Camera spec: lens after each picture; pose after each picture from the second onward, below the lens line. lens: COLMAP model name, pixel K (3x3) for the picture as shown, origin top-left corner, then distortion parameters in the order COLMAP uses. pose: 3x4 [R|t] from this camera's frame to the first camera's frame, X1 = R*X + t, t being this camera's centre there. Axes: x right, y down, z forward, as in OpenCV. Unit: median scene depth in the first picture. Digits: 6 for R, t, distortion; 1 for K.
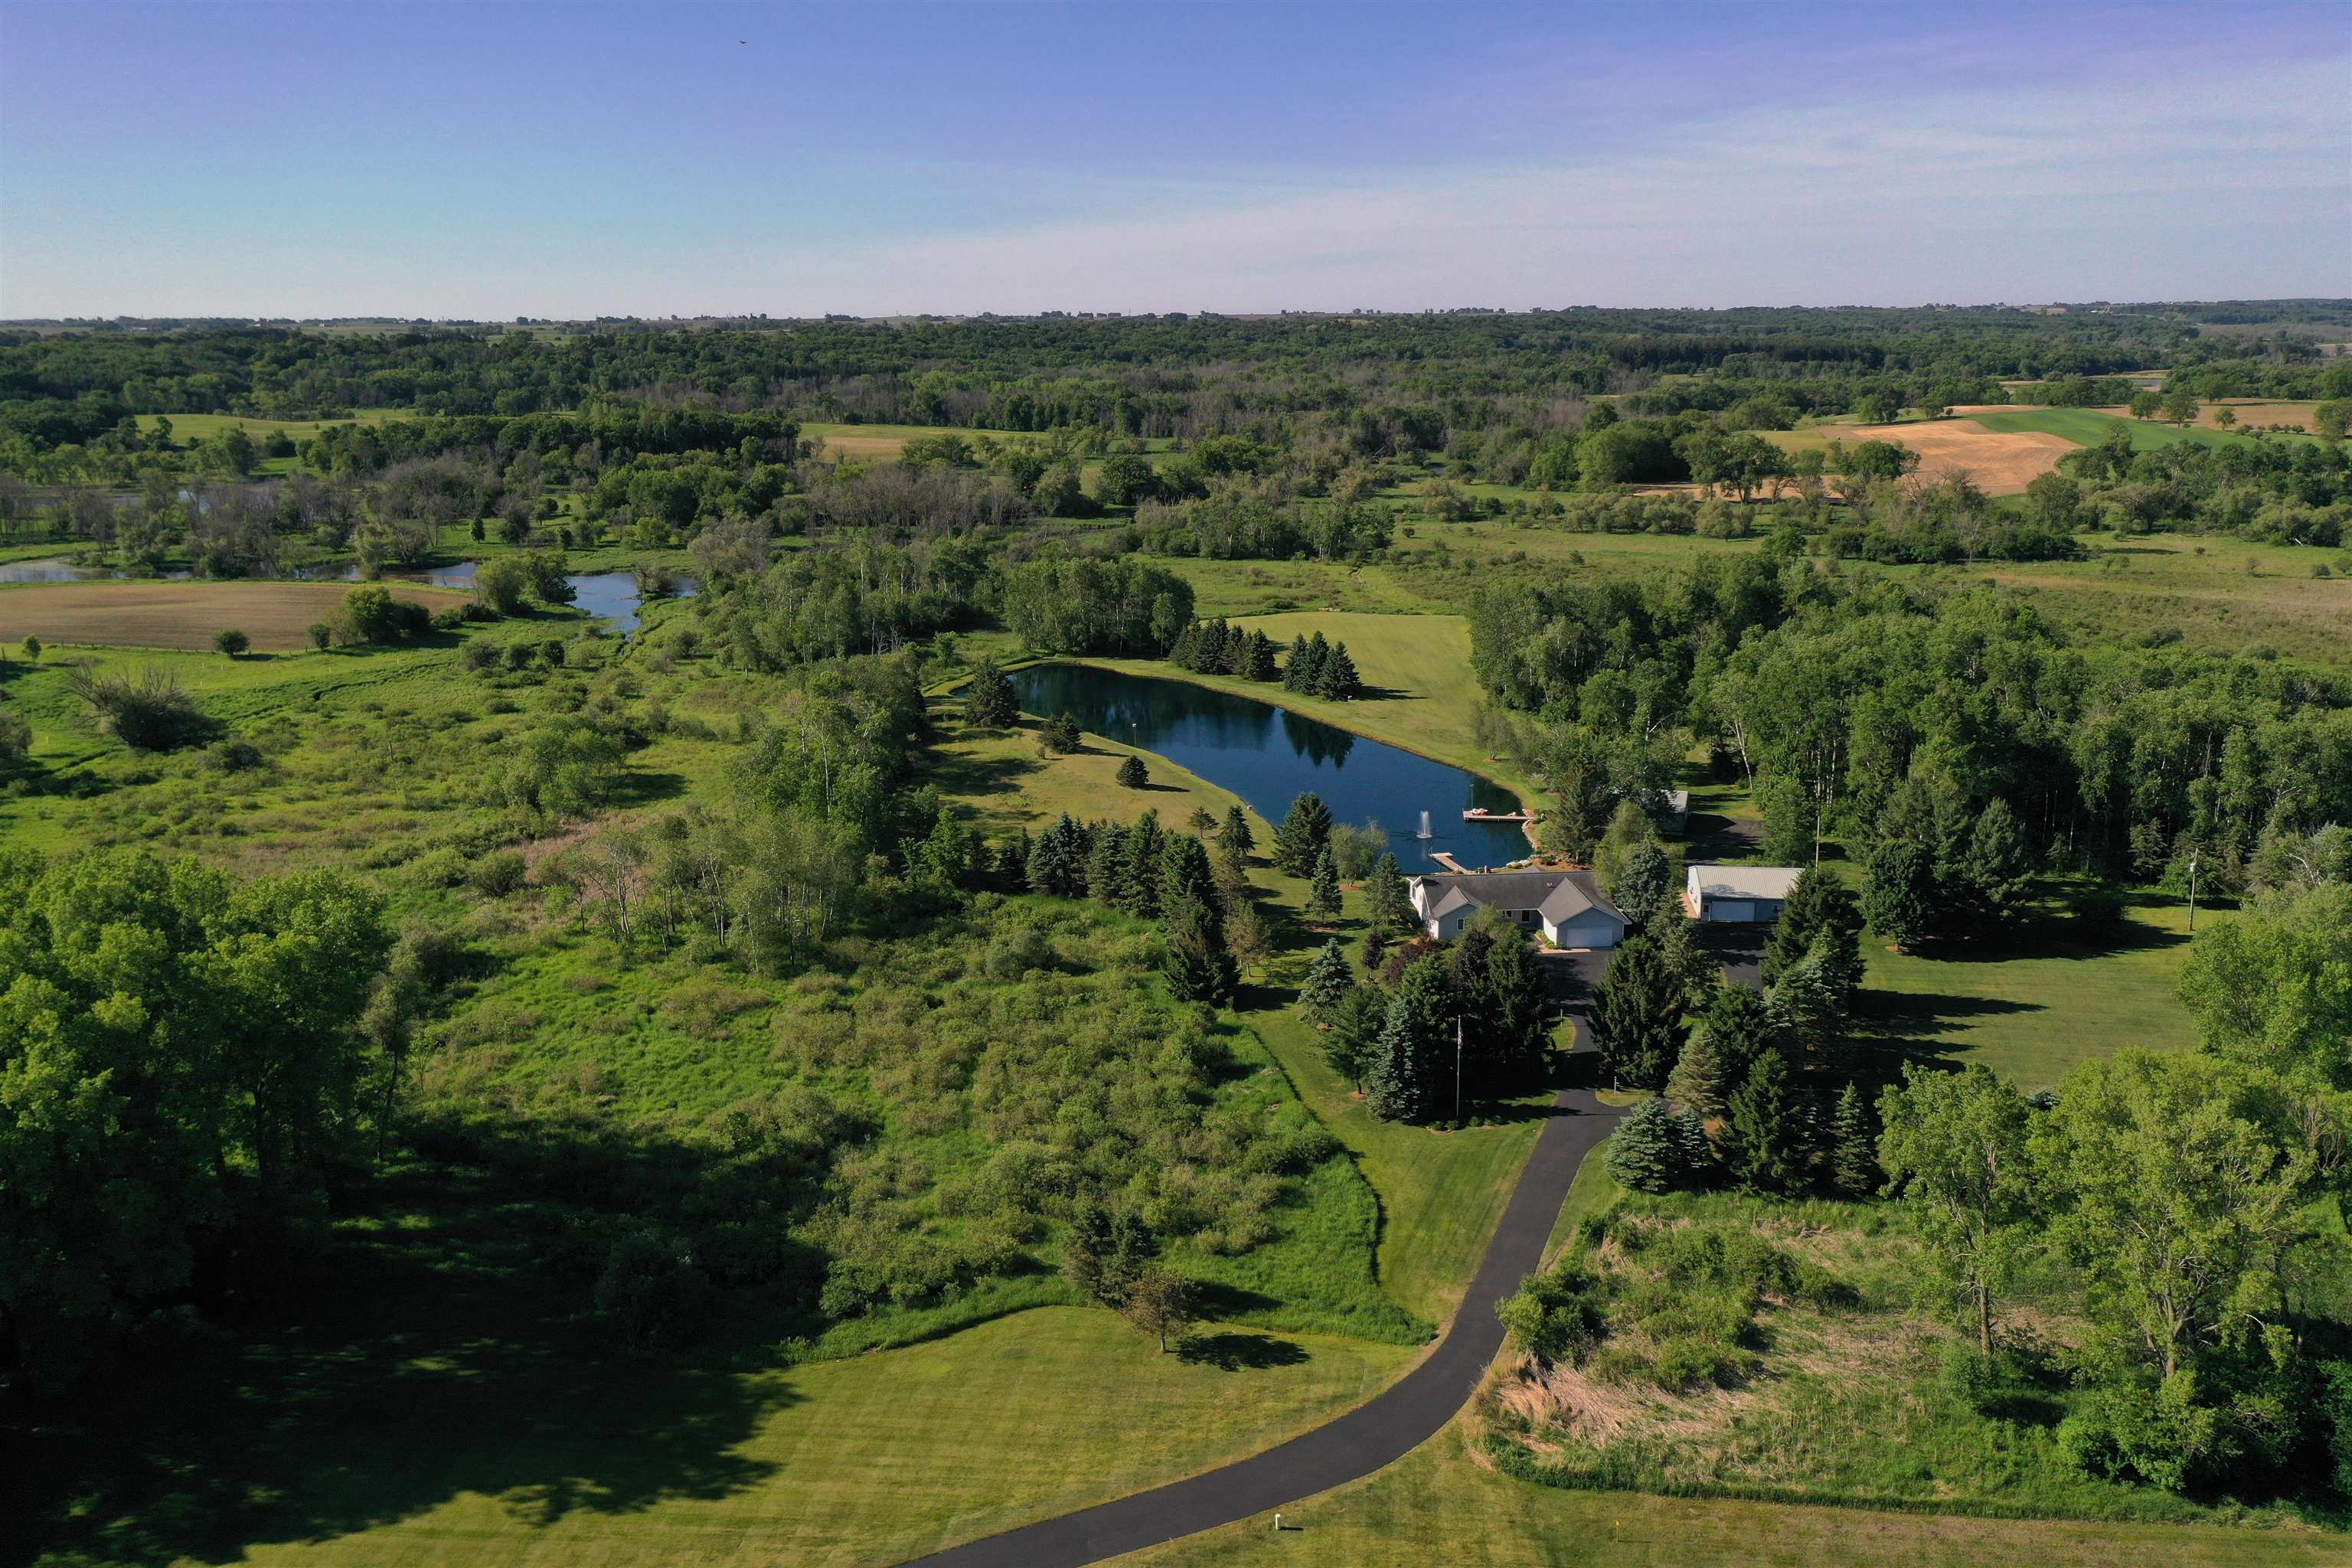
lens RADIAL K [[1872.4, 0, 1176.0], [0, 1872.4, 784.0], [0, 0, 1]] dist [0.011990, 0.002325]
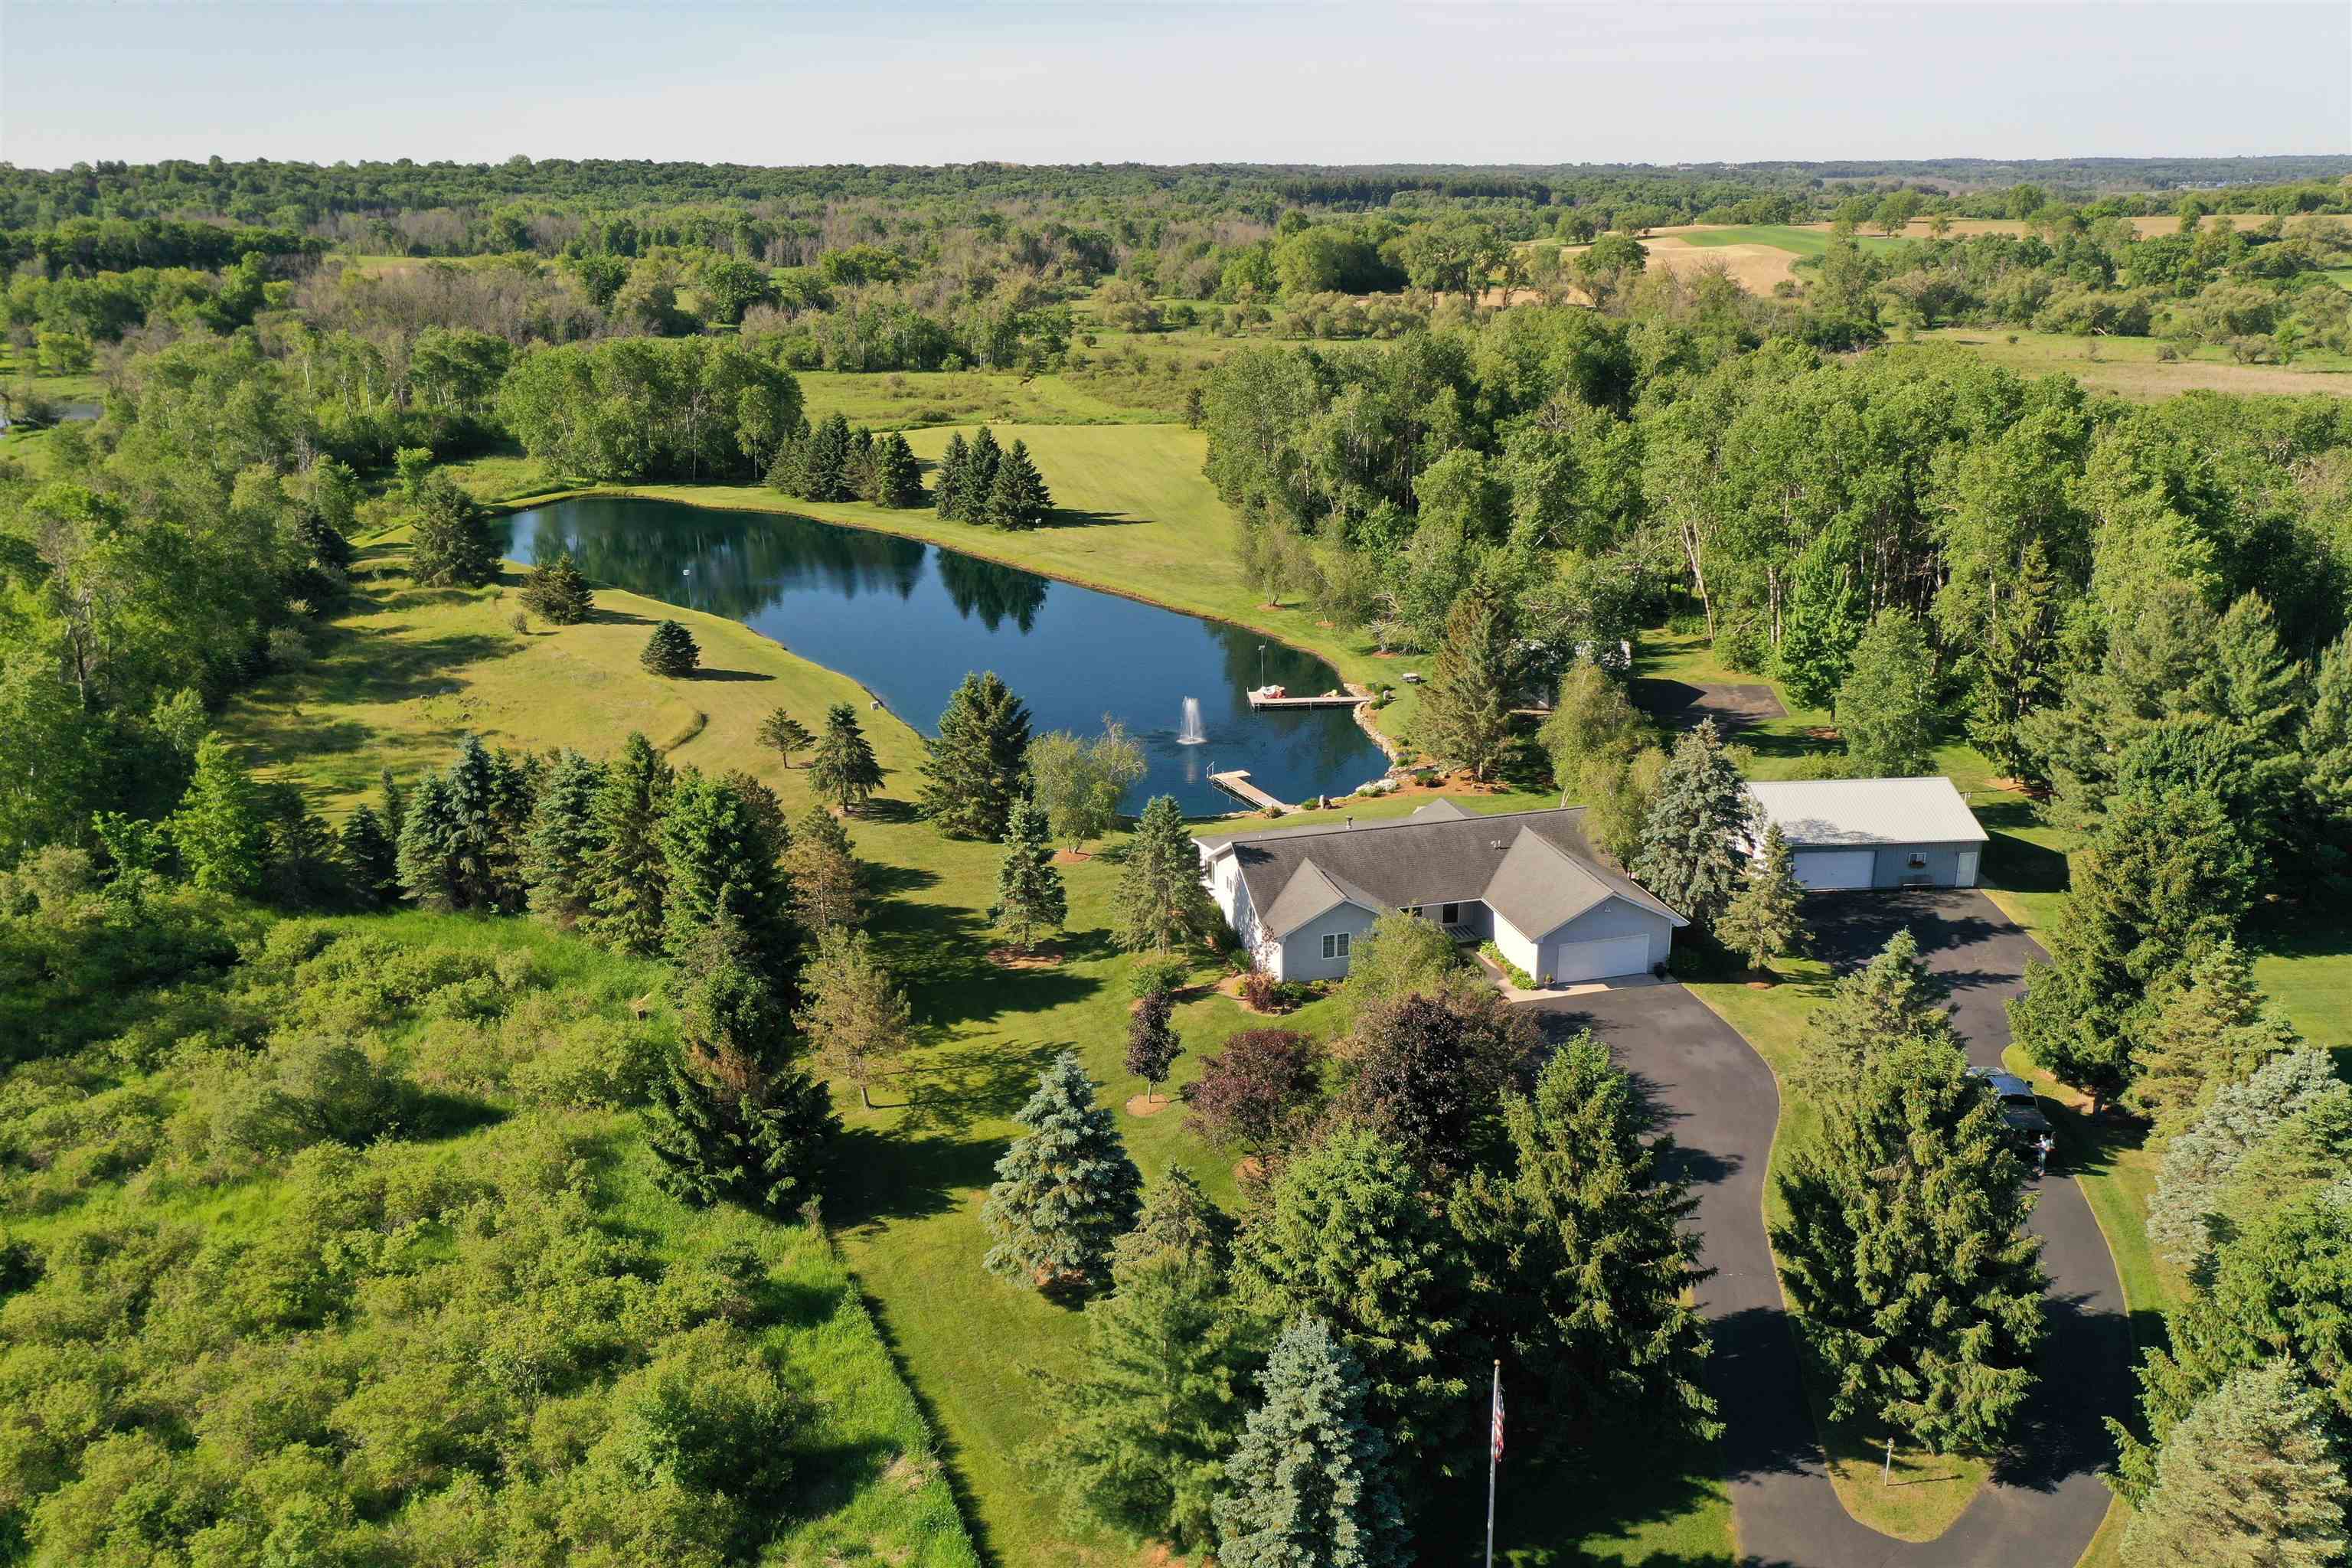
lens RADIAL K [[1872.4, 0, 1176.0], [0, 1872.4, 784.0], [0, 0, 1]] dist [0.011990, 0.002325]
pose [[0.983854, -0.054471, 0.170484, 0.027124], [0.042982, 0.996594, 0.070371, 0.000876], [-0.173737, -0.061907, 0.982844, 0.389648]]
